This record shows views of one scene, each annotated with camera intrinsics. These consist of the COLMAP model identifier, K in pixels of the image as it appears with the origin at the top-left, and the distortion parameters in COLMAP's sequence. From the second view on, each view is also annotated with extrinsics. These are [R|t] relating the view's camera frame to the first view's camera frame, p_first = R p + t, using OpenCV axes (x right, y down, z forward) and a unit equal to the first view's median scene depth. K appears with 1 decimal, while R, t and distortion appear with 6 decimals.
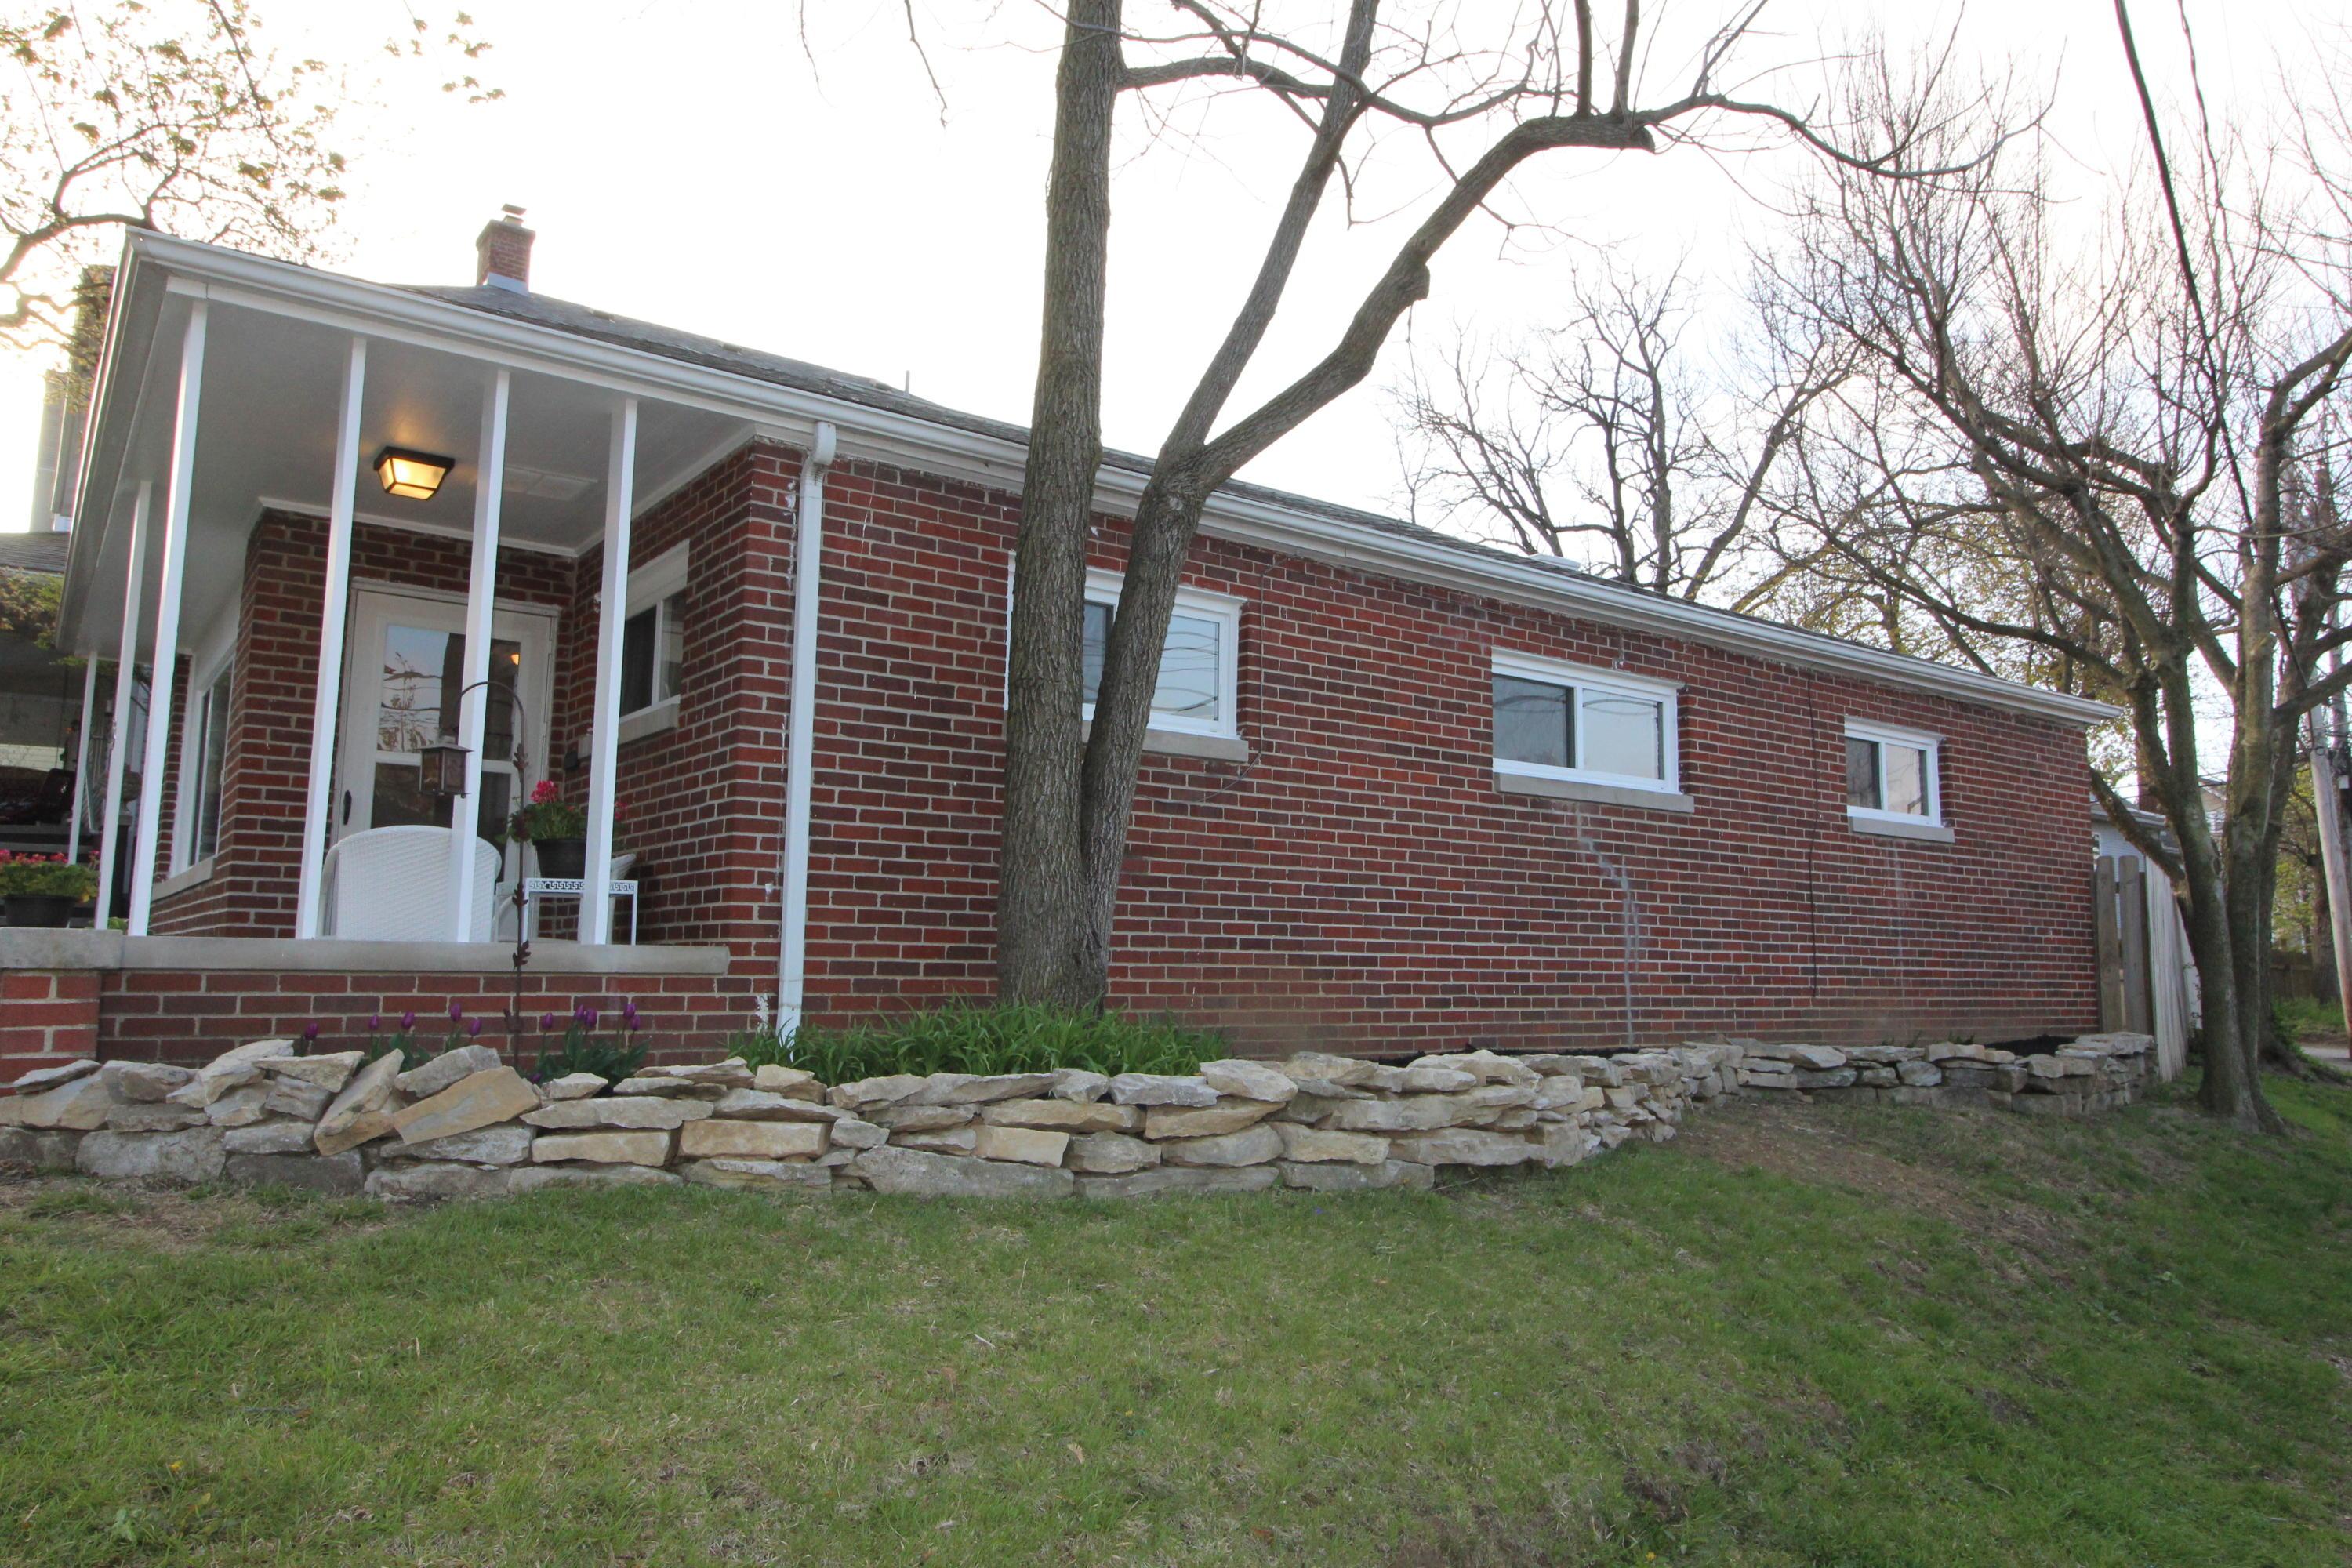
lens RADIAL K [[1568.9, 0, 1176.0], [0, 1568.9, 784.0], [0, 0, 1]] dist [0.012802, -0.004687]
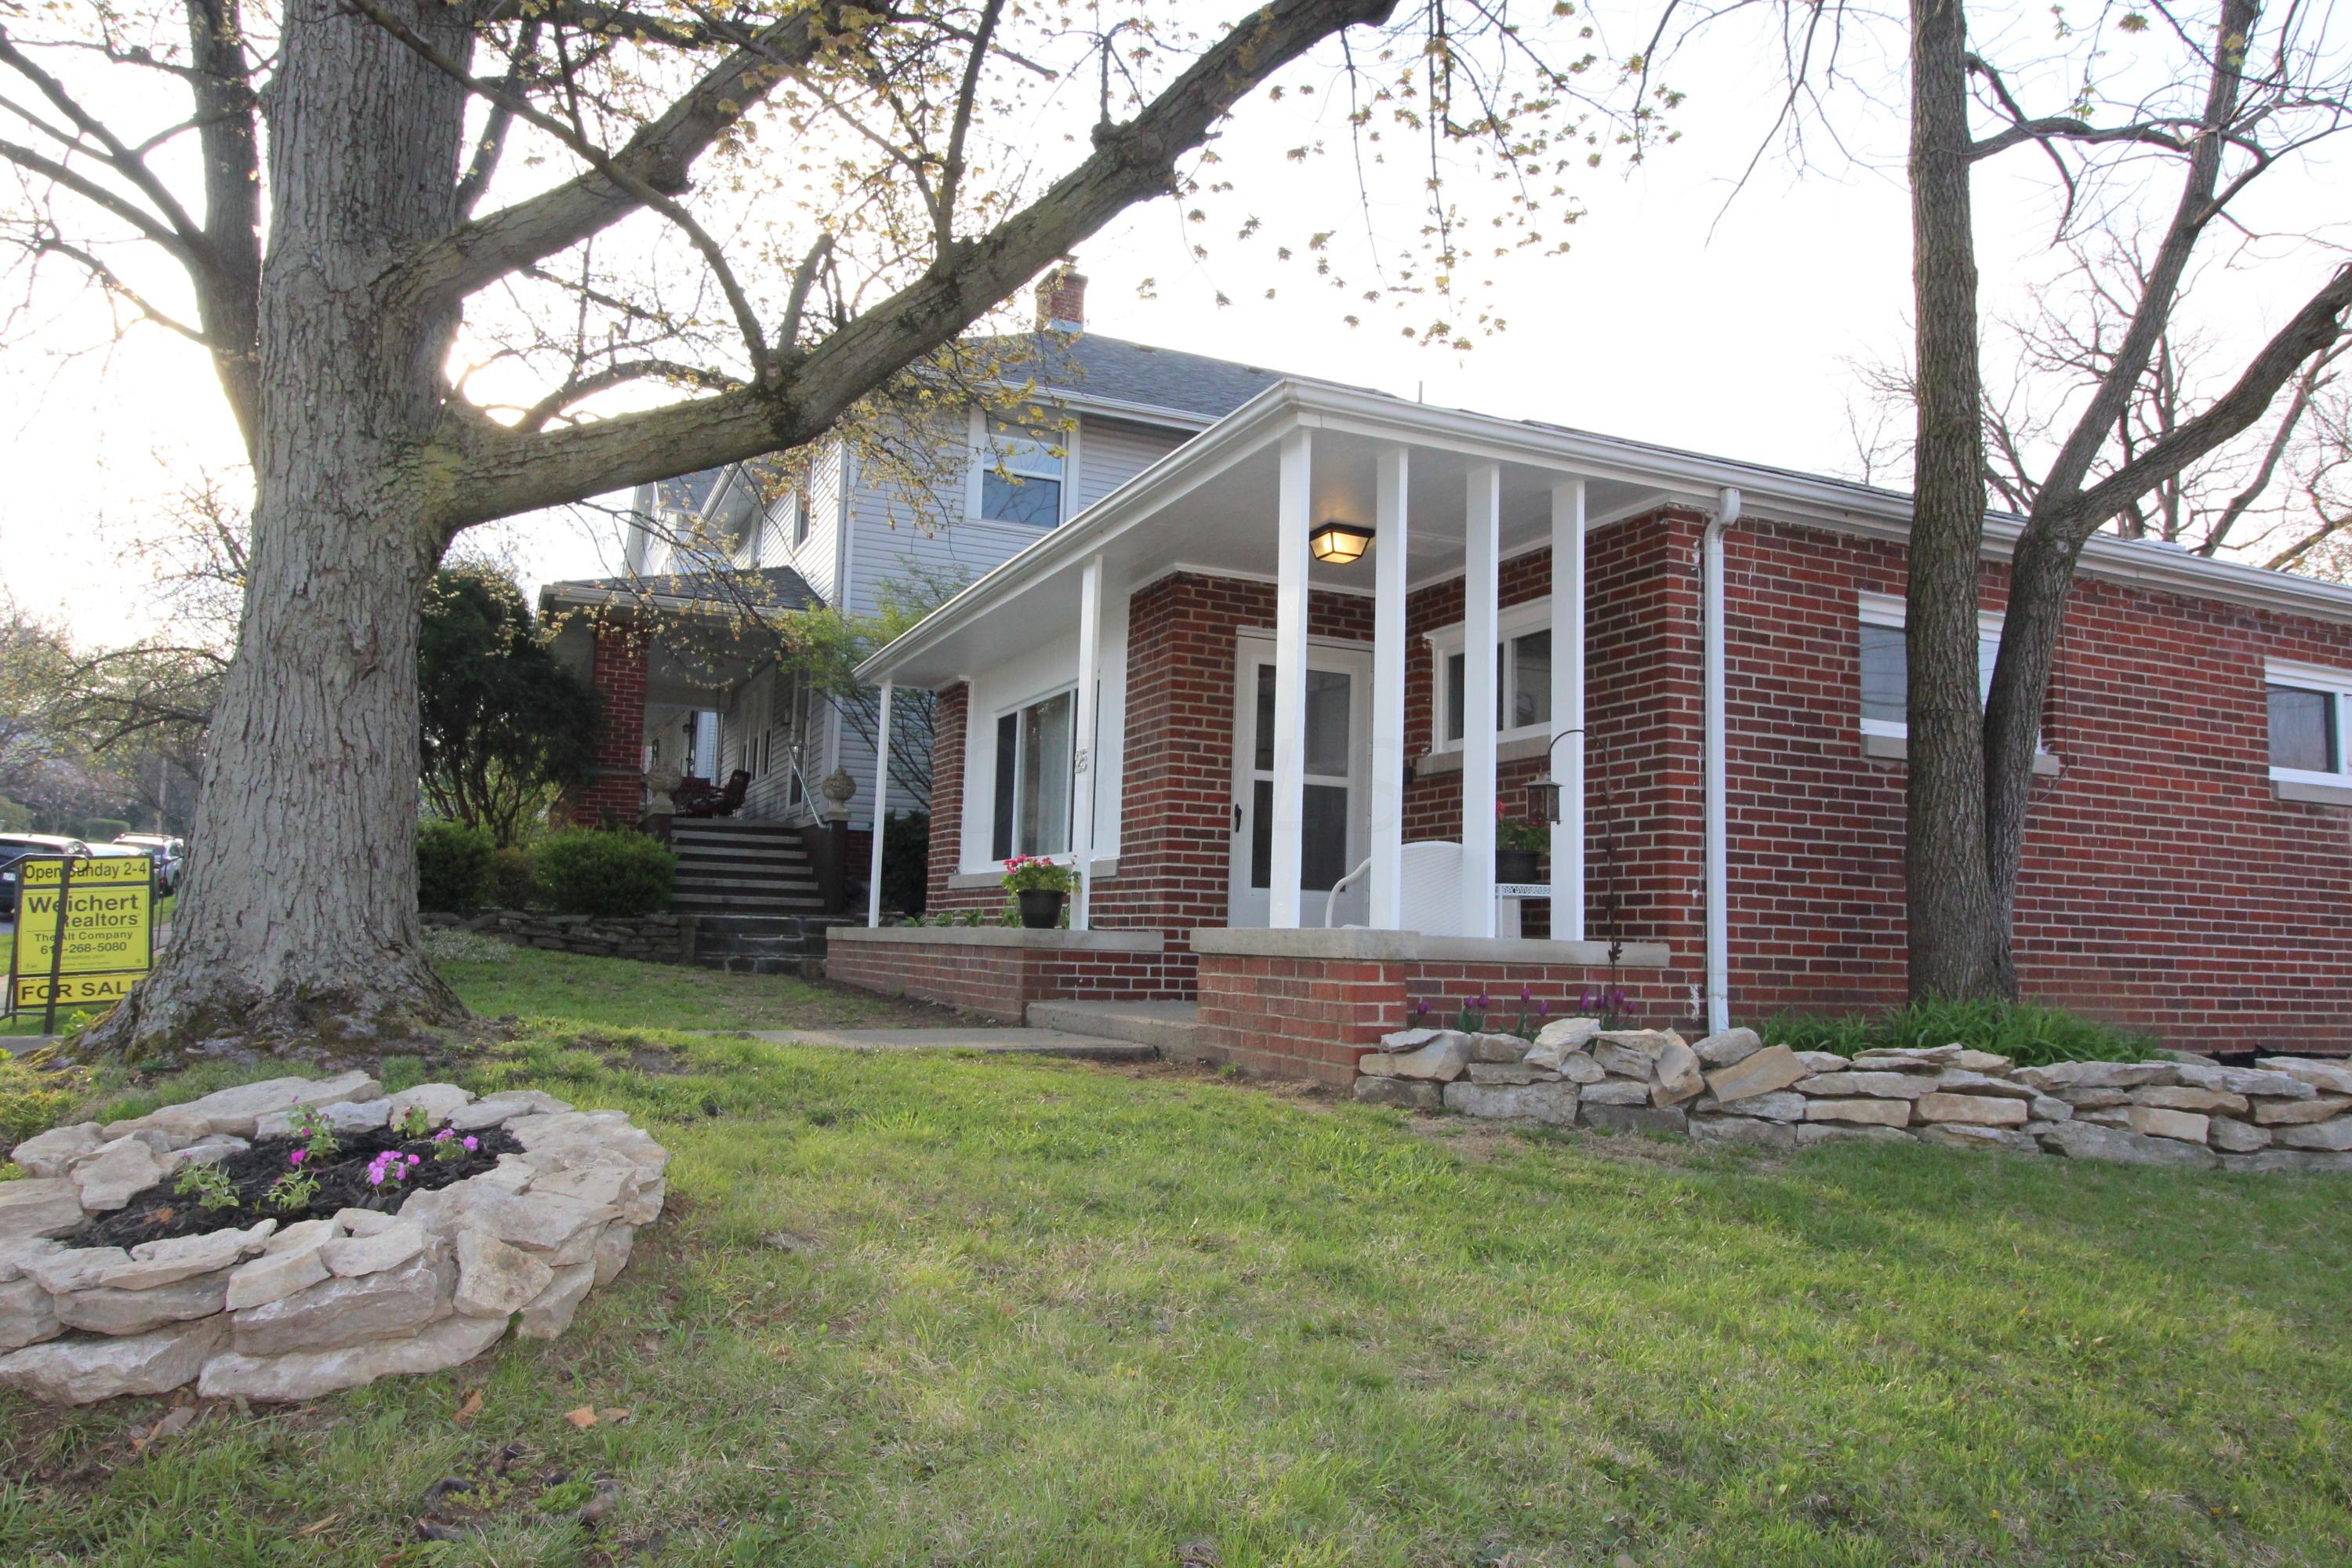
lens RADIAL K [[1568.9, 0, 1176.0], [0, 1568.9, 784.0], [0, 0, 1]] dist [0.012802, -0.004687]
pose [[0.976741, -0.004590, -0.214374, -0.313270], [0.007333, 0.999901, 0.012000, -0.025831], [0.214297, -0.013293, 0.976678, -0.176469]]
